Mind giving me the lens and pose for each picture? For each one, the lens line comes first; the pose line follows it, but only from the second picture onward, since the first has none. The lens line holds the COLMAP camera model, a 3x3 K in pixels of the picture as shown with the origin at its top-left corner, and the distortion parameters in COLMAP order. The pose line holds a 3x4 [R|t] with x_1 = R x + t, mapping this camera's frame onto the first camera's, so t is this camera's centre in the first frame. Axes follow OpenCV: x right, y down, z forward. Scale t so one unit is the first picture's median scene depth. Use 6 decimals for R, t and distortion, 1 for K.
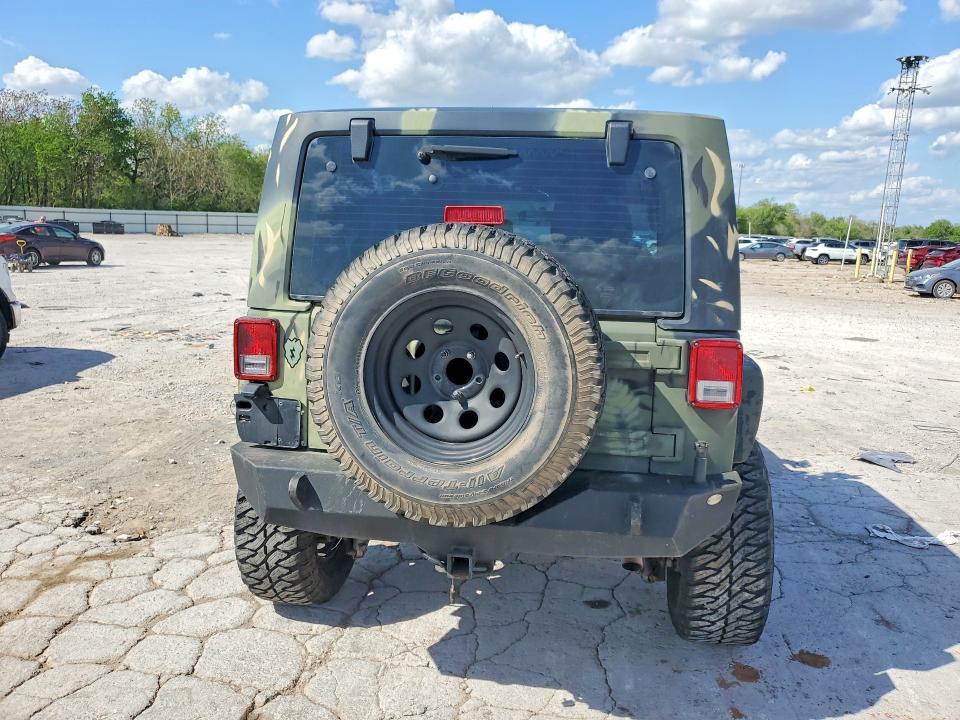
lens RADIAL K [[754.8, 0, 476.9], [0, 754.8, 359.7], [0, 0, 1]] dist [0.006529, 0.009709]
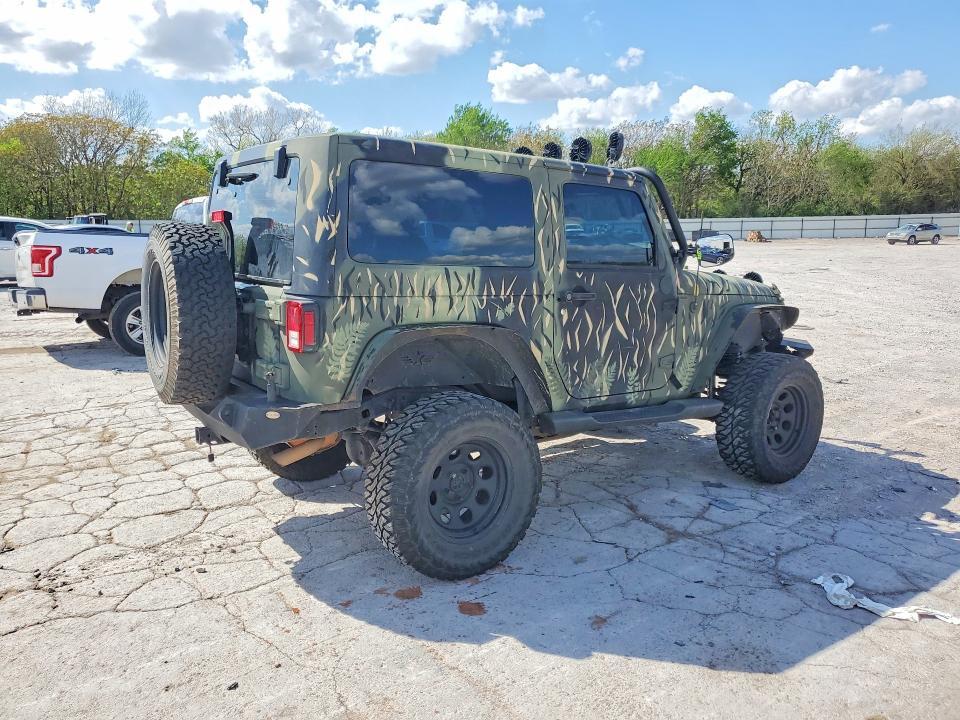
lens RADIAL K [[754.8, 0, 481.5], [0, 754.8, 353.5], [0, 0, 1]] dist [0.006529, 0.009709]
pose [[0.698332, 0.086030, -0.710585, 0.102970], [-0.097694, 0.994916, 0.024444, 0.000127], [0.709076, 0.052350, 0.703186, 0.019258]]
